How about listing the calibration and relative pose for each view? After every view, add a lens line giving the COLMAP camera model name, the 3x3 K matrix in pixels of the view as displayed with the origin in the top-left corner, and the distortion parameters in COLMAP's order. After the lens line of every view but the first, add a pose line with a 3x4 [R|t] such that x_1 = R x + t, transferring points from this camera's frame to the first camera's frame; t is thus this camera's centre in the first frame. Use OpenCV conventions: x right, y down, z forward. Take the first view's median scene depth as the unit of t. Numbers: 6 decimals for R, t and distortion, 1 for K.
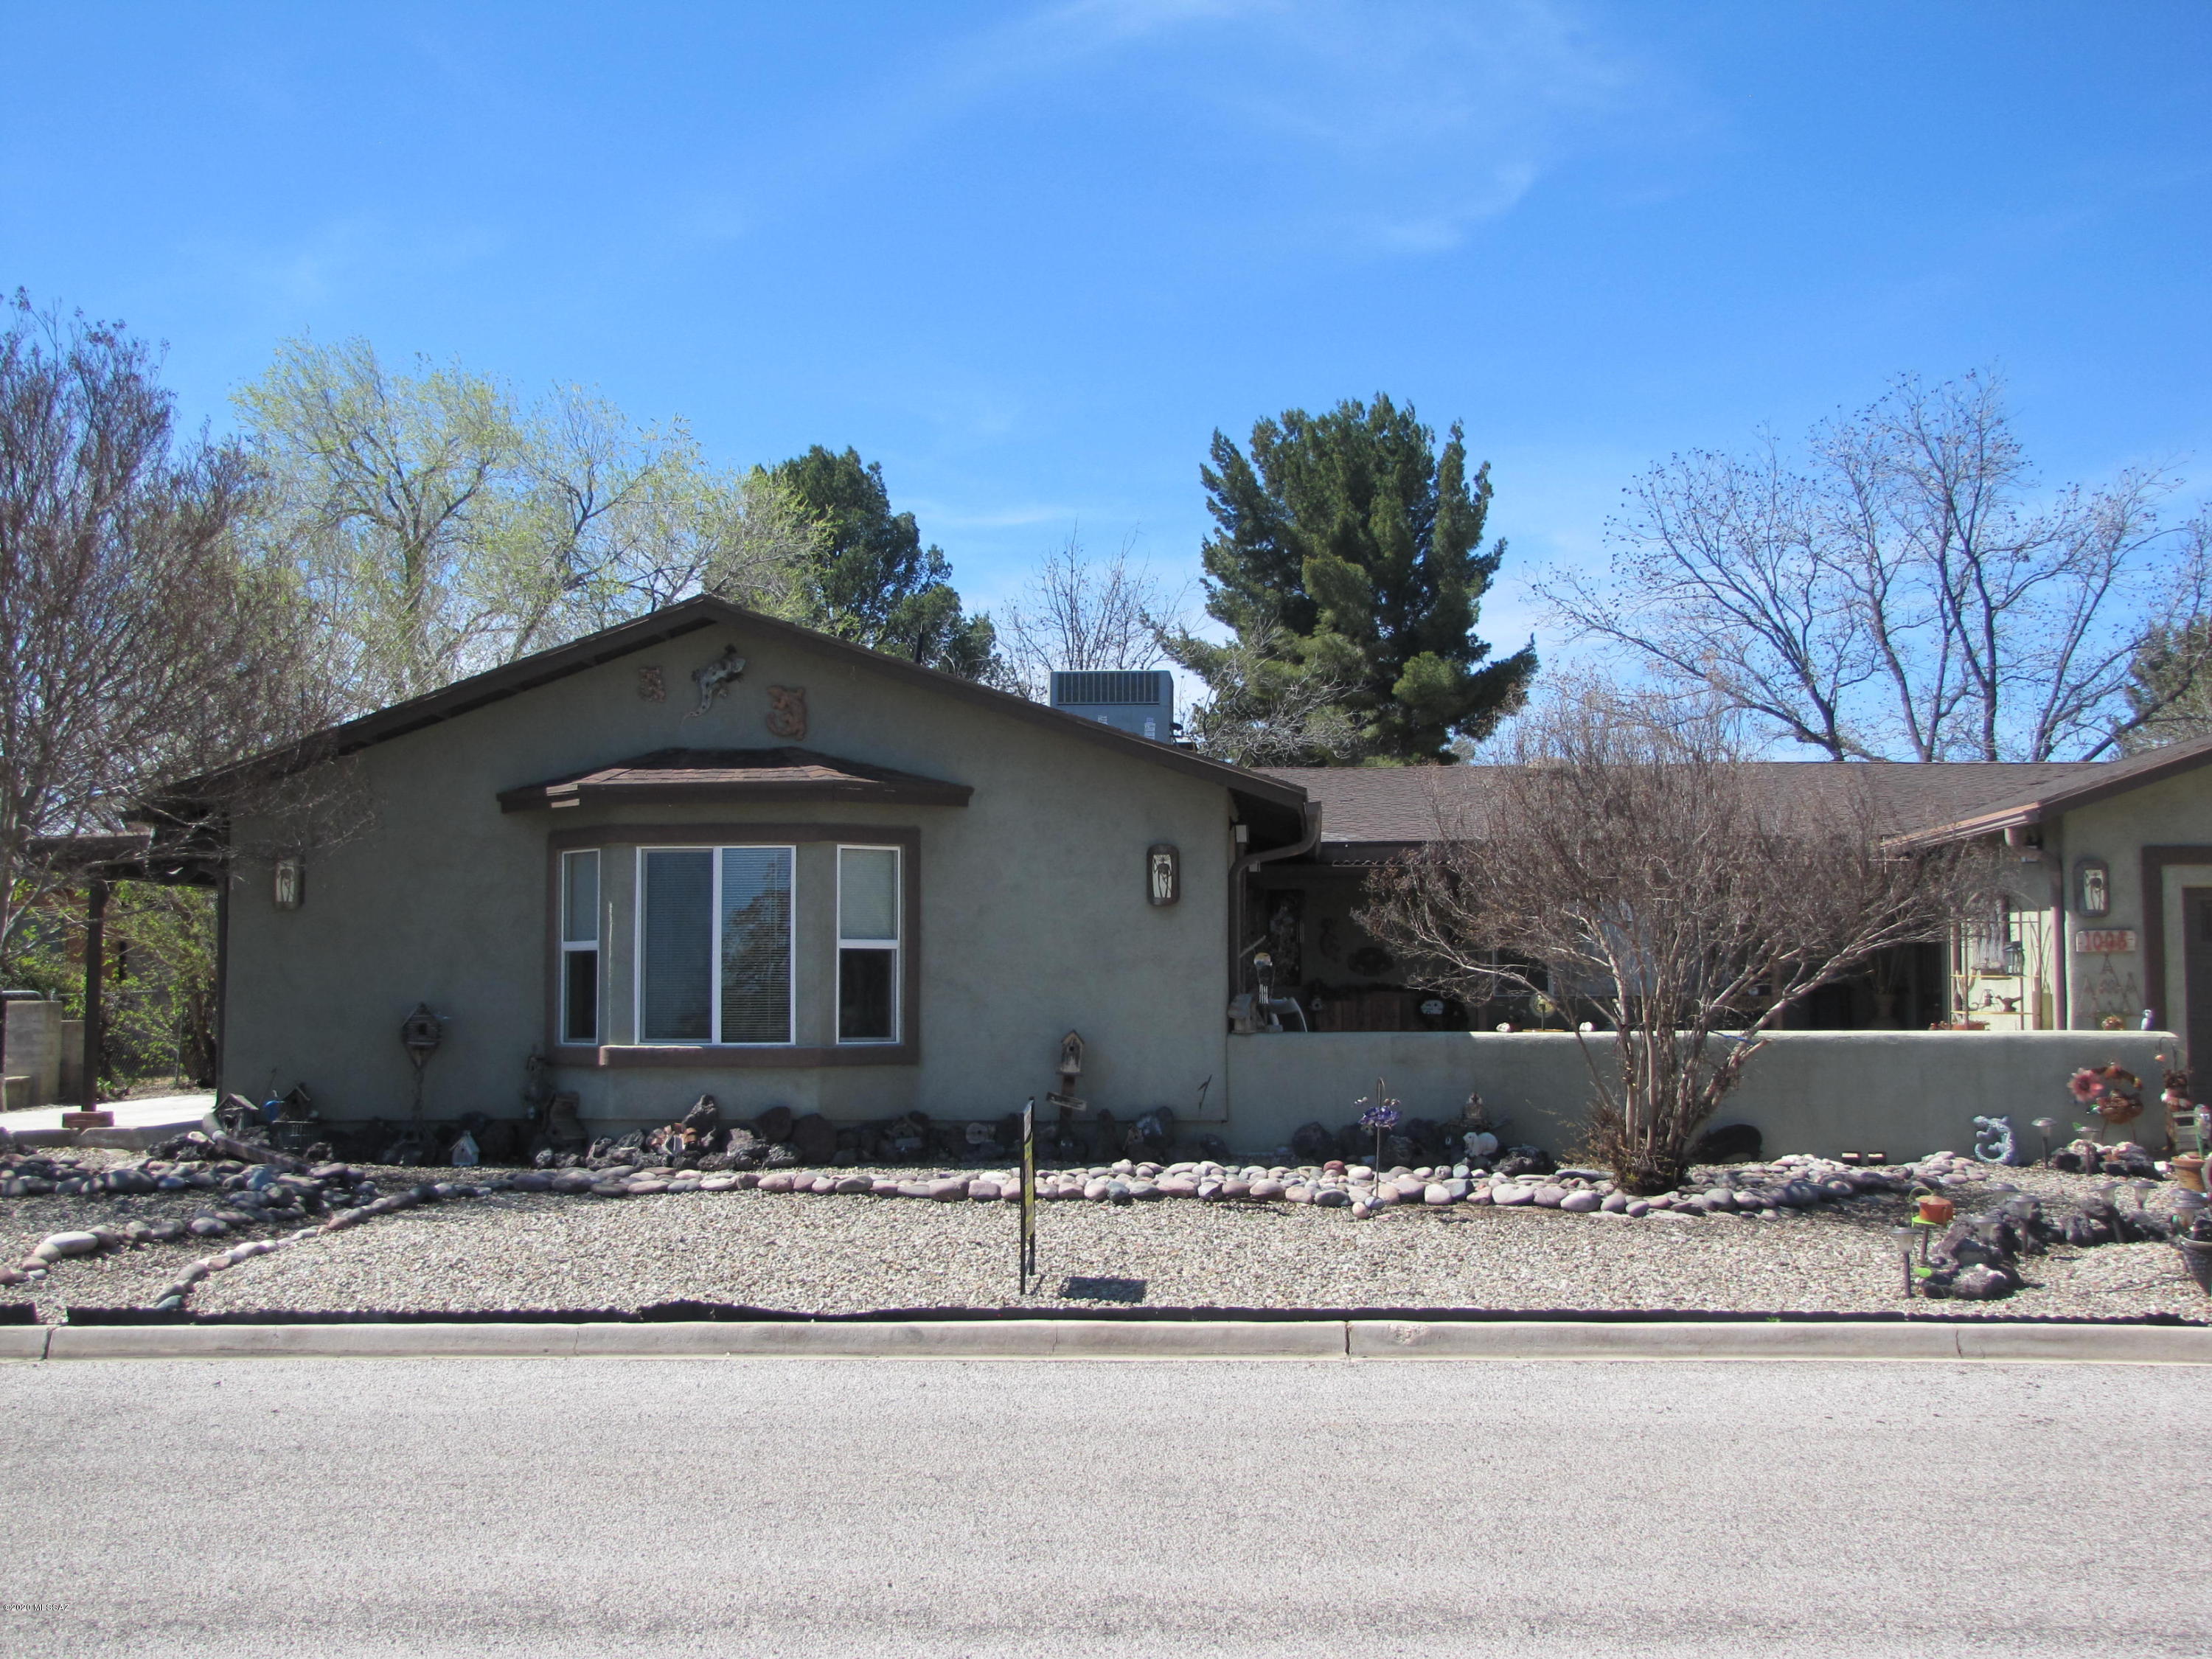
lens RADIAL K [[2839.9, 0, 1112.1], [0, 2839.9, 730.7], [0, 0, 1]] dist [0.094790, 0.000000]
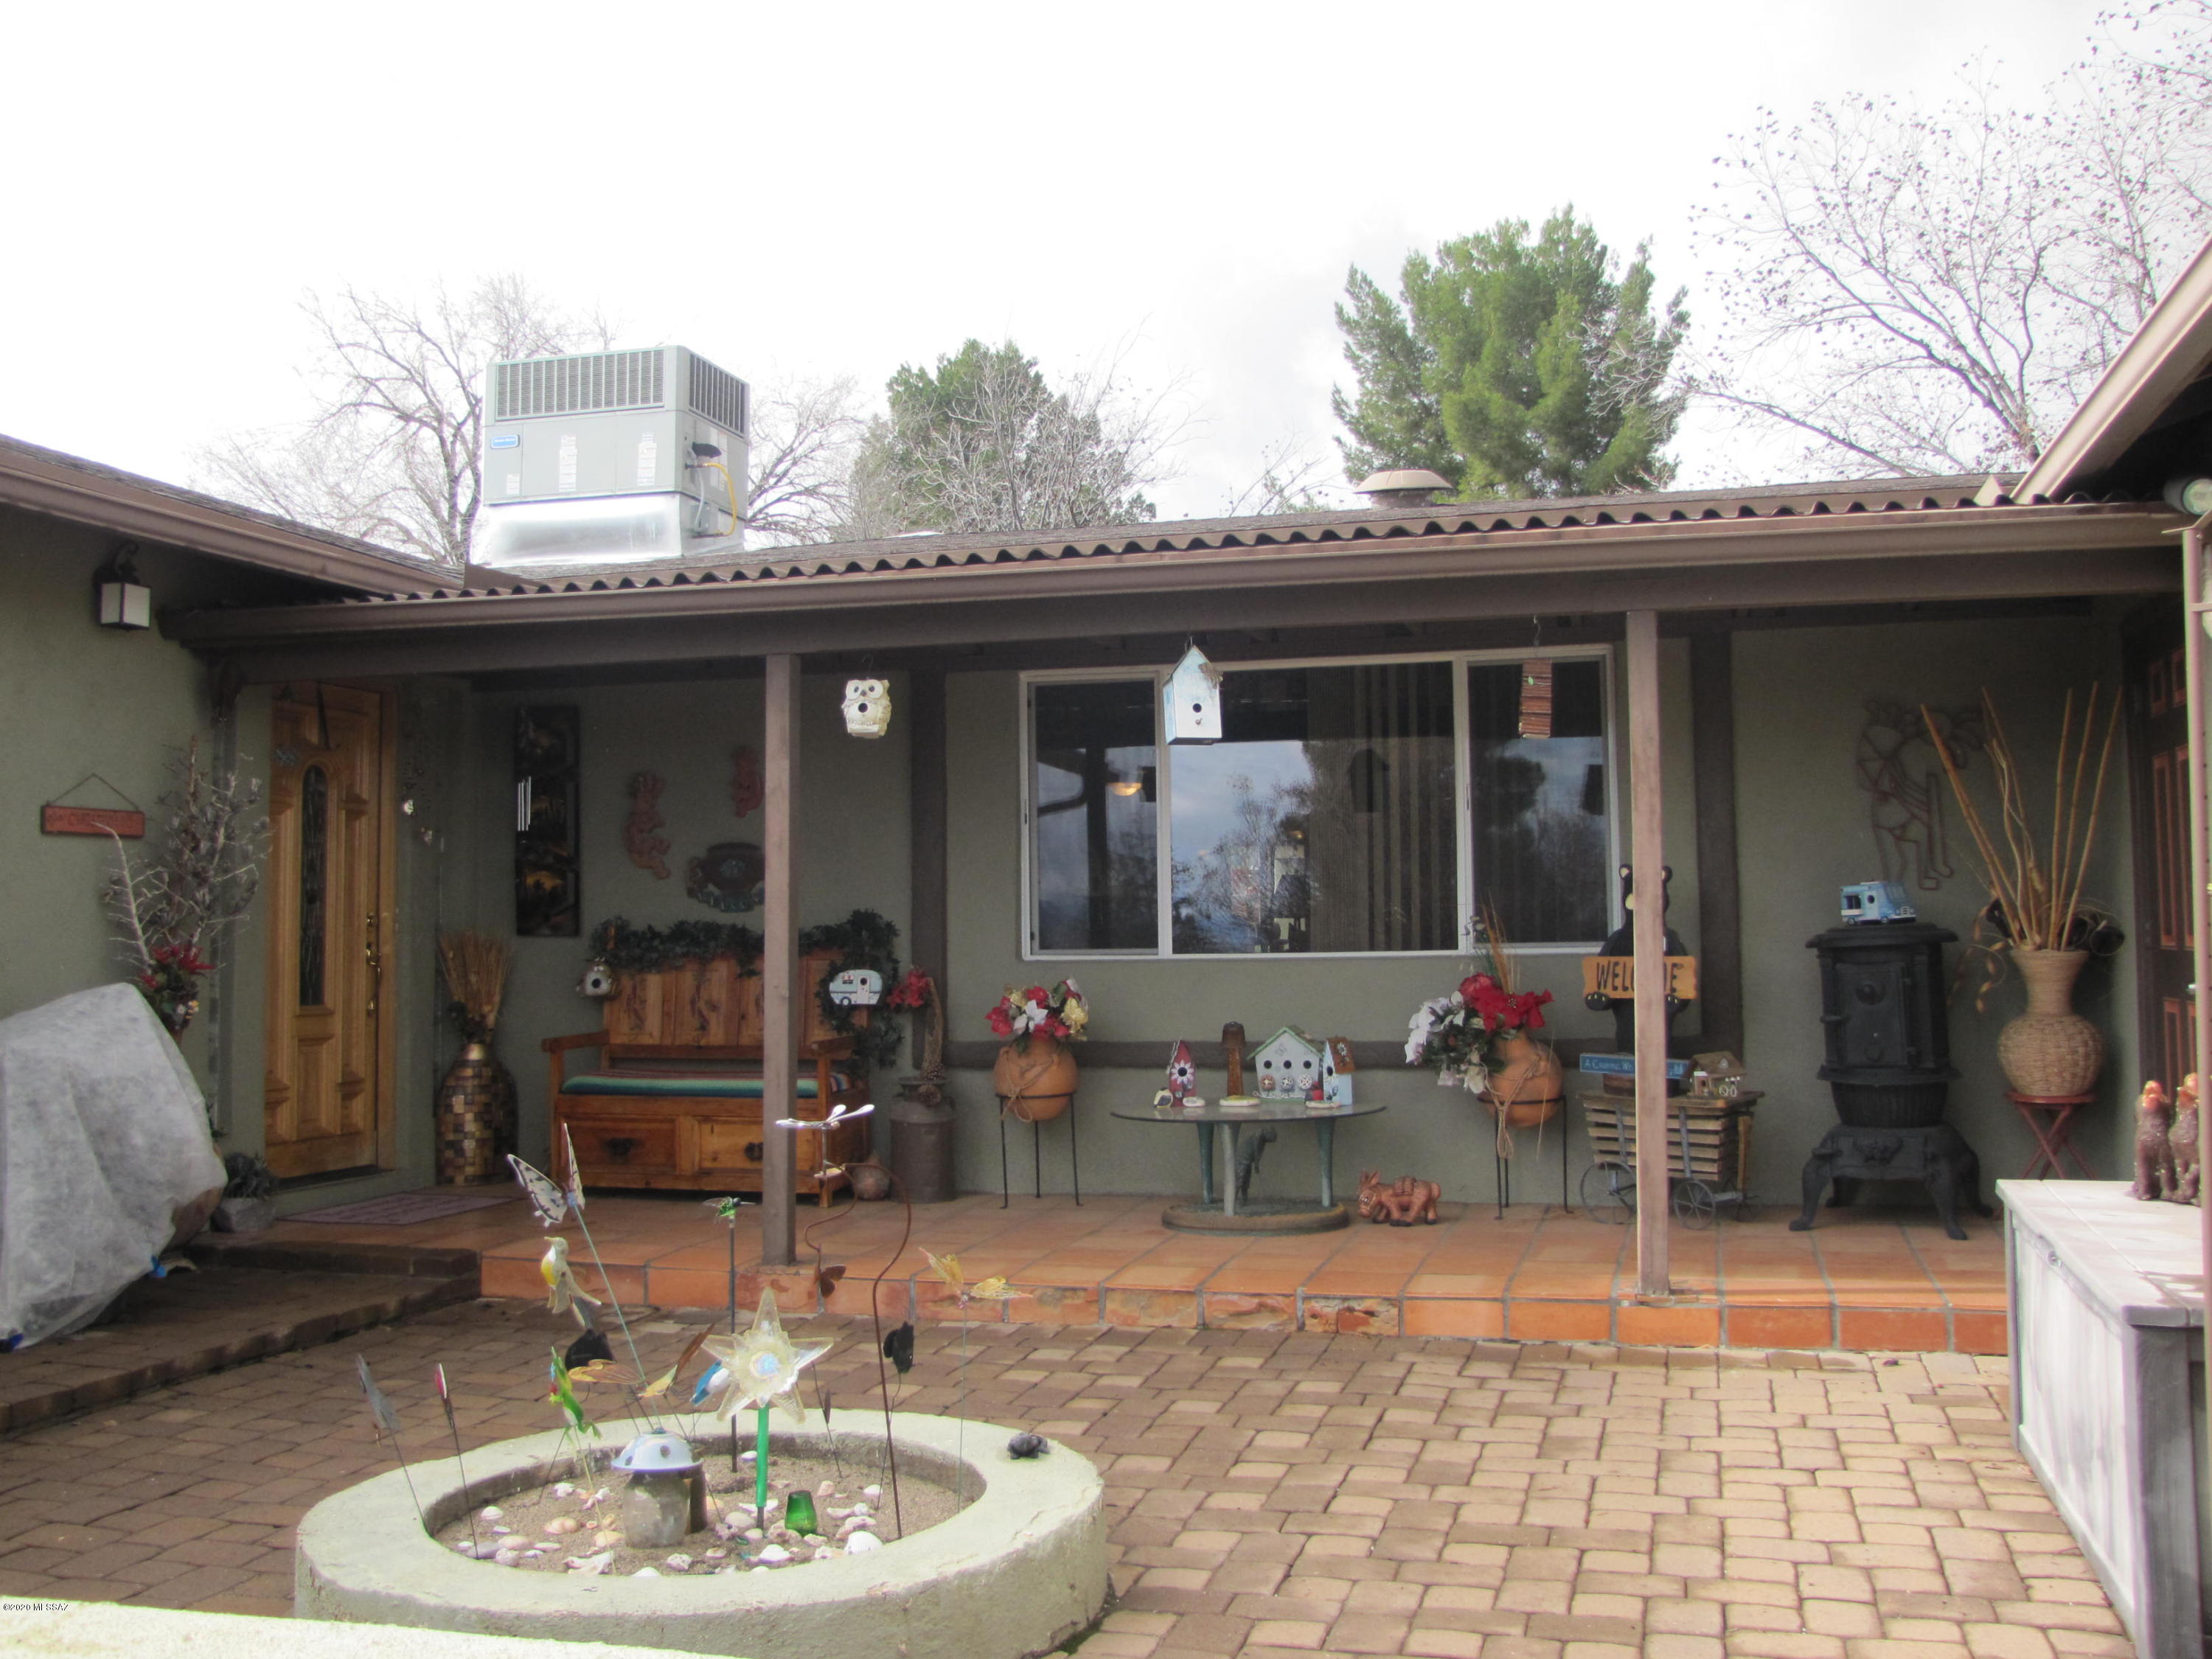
lens RADIAL K [[2208.7, 0, 1104.8], [0, 2208.7, 826.3], [0, 0, 1]] dist [0.015336, 0.000000]
pose [[0.980220, -0.000753, -0.197911, 0.194261], [0.012272, 0.998300, 0.056980, 0.052532], [0.197531, -0.058282, 0.978562, 0.648909]]
